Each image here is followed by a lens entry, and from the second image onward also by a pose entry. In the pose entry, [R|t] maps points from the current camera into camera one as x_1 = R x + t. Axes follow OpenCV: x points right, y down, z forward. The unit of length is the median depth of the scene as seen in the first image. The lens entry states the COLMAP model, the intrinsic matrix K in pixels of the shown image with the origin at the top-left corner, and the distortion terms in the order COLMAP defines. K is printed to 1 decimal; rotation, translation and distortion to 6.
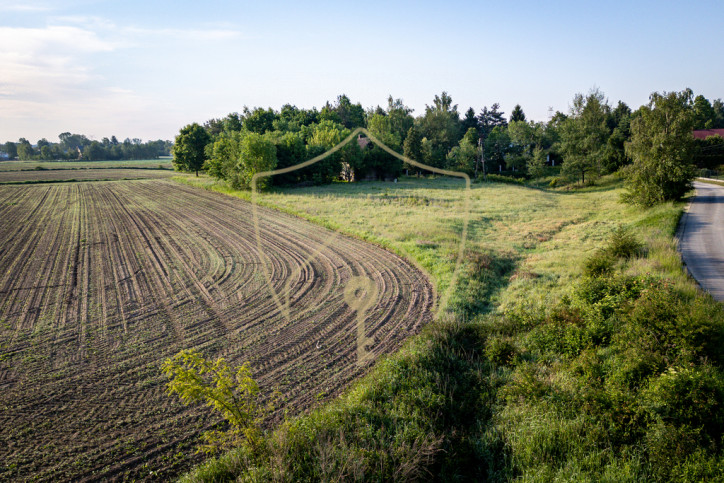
lens RADIAL K [[546.2, 0, 362.0], [0, 546.2, 241.5], [0, 0, 1]] dist [0.035146, -0.004047]
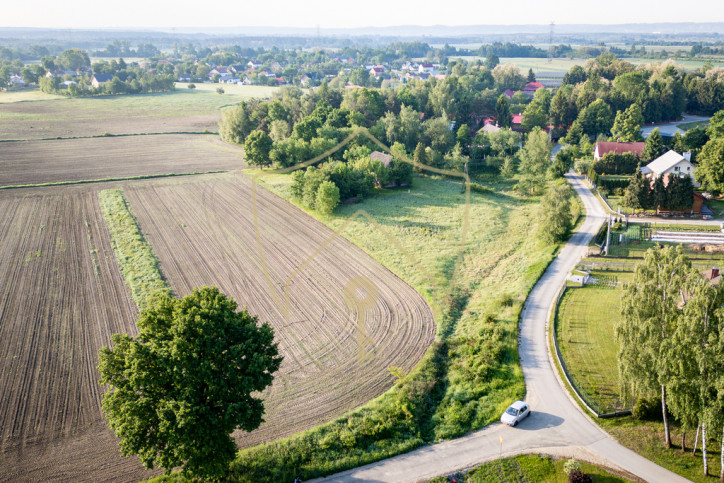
lens RADIAL K [[546.2, 0, 362.0], [0, 546.2, 241.5], [0, 0, 1]] dist [0.035146, -0.004047]
pose [[0.999949, -0.009998, 0.001264, -0.164765], [0.009620, 0.984376, 0.175816, -0.551559], [-0.003002, -0.175795, 0.984422, -1.157742]]
